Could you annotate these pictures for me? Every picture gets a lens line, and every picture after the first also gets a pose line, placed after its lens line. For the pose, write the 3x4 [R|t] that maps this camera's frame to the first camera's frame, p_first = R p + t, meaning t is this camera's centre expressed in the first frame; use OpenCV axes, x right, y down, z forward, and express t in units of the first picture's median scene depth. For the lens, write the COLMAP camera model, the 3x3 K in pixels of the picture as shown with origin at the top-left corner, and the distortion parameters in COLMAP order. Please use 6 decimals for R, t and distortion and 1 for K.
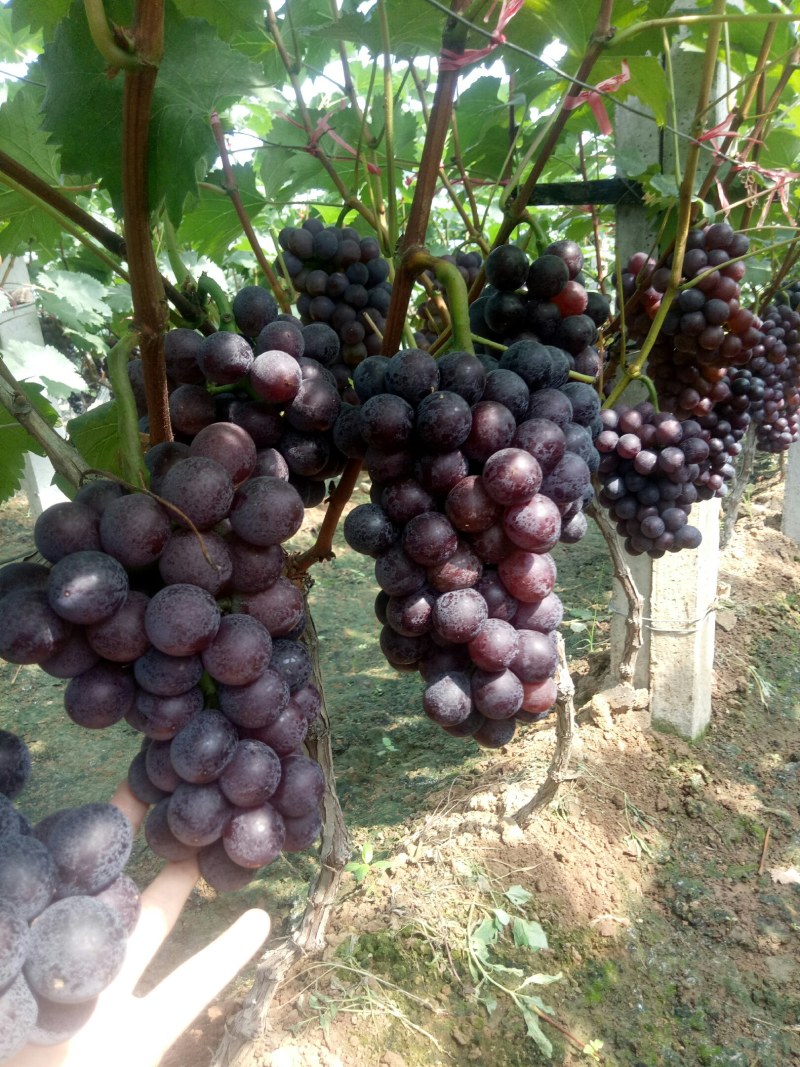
lens RADIAL K [[793.3, 0, 380.5], [0, 793.3, 550.6], [0, 0, 1]] dist [0.004384, -0.018116]
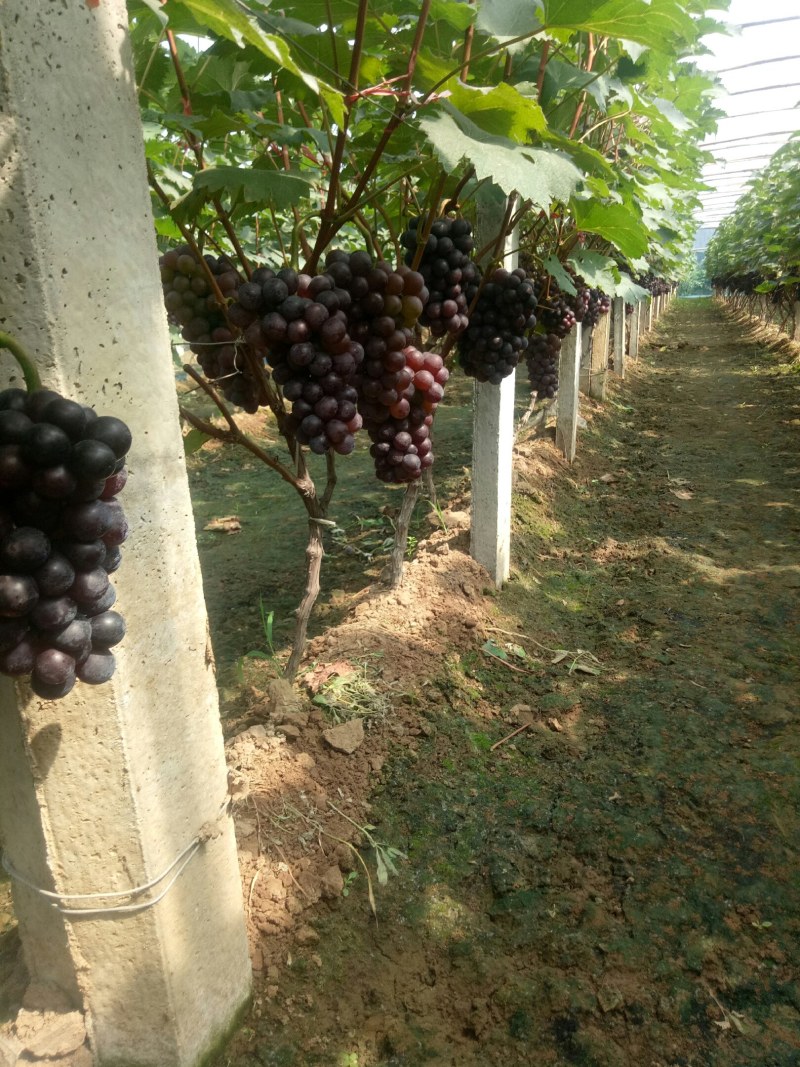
lens RADIAL K [[793.3, 0, 370.0], [0, 793.3, 563.5], [0, 0, 1]] dist [0.004384, -0.018116]
pose [[0.971391, -0.070233, 0.226862, 0.612272], [0.056261, 0.996133, 0.067487, -0.197825], [-0.230725, -0.052793, 0.971586, 0.695625]]
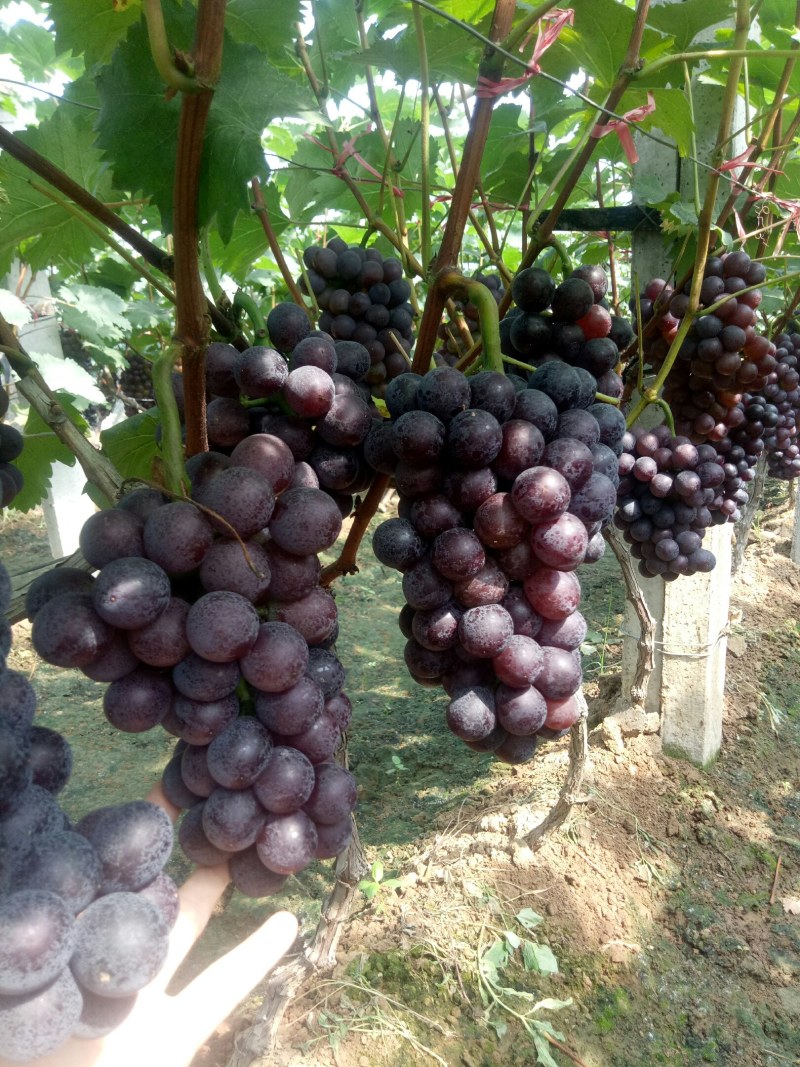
lens RADIAL K [[793.3, 0, 383.8], [0, 793.3, 546.8], [0, 0, 1]] dist [0.004384, -0.018116]
pose [[0.999756, 0.021553, -0.004778, -0.011137], [-0.021681, 0.999357, -0.028554, 0.002778], [0.004159, 0.028650, 0.999581, -0.004337]]
